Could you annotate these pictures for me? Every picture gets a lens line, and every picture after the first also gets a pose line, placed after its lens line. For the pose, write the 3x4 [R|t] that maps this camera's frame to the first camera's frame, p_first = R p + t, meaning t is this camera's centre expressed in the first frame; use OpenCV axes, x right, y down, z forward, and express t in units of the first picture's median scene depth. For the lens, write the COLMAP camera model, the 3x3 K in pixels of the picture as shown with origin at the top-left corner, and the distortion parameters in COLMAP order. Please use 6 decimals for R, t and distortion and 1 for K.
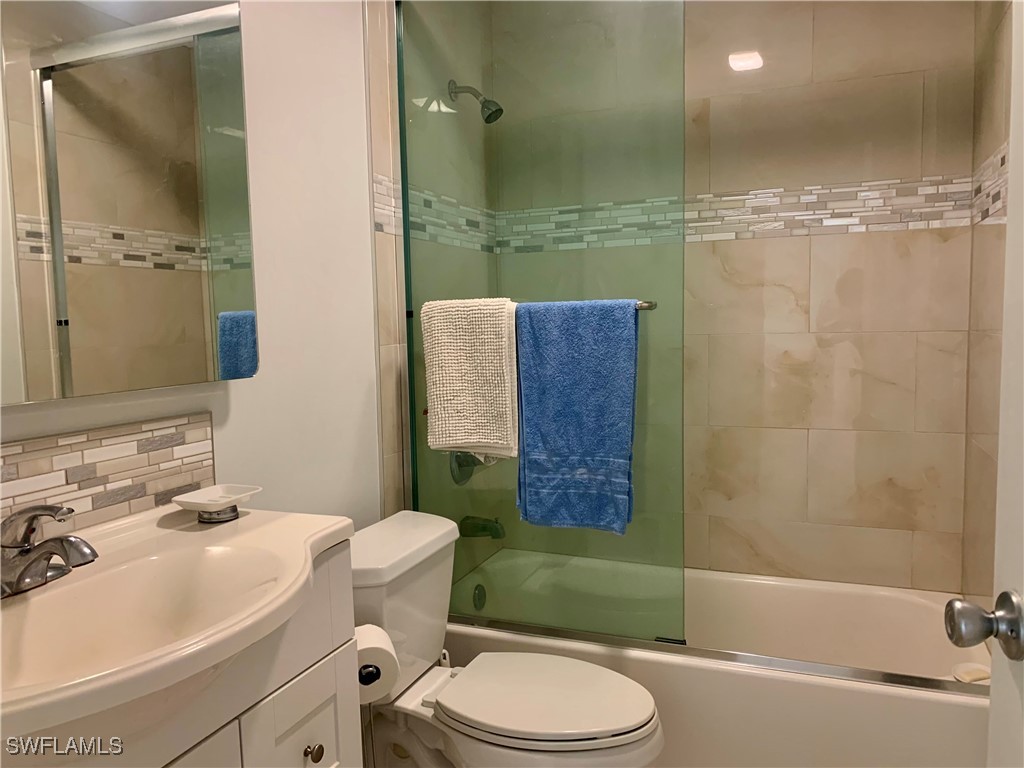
lens RADIAL K [[779.0, 0, 507.3], [0, 779.0, 385.9], [0, 0, 1]] dist [0.036611, -0.061540]
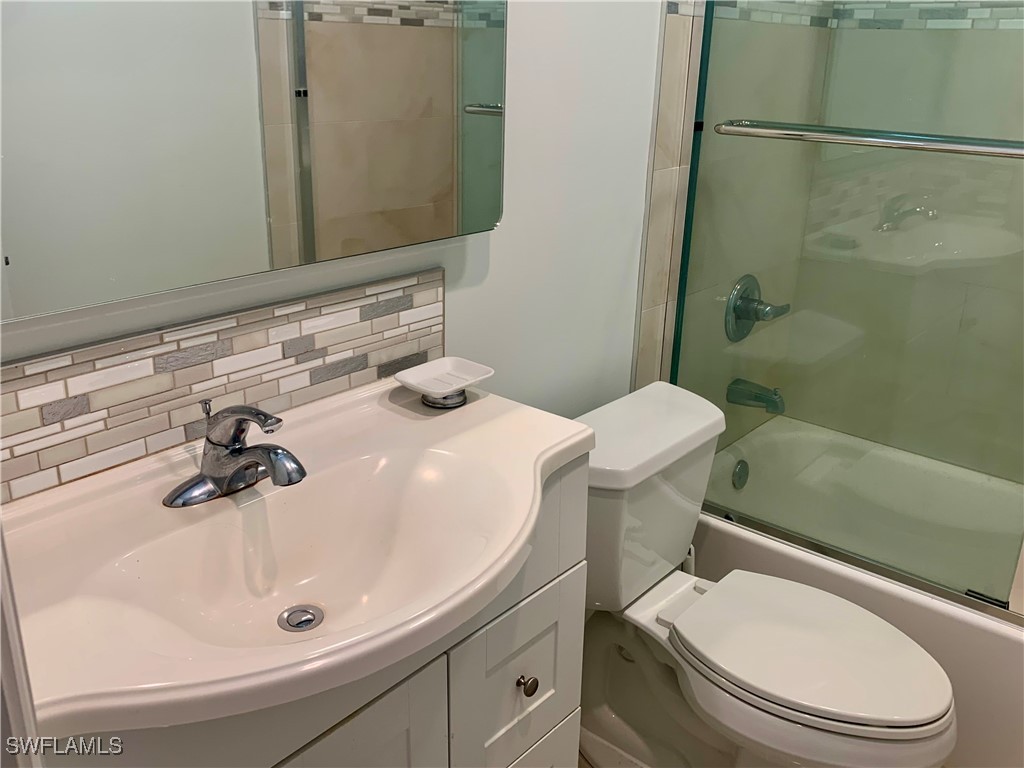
lens RADIAL K [[911.3, 0, 513.5], [0, 911.3, 385.2], [0, 0, 1]] dist [0.059395, -0.065043]
pose [[0.950295, 0.146455, -0.274756, -0.022444], [-0.073702, 0.963194, 0.258506, -0.105548], [0.302503, -0.225407, 0.926112, 0.093263]]
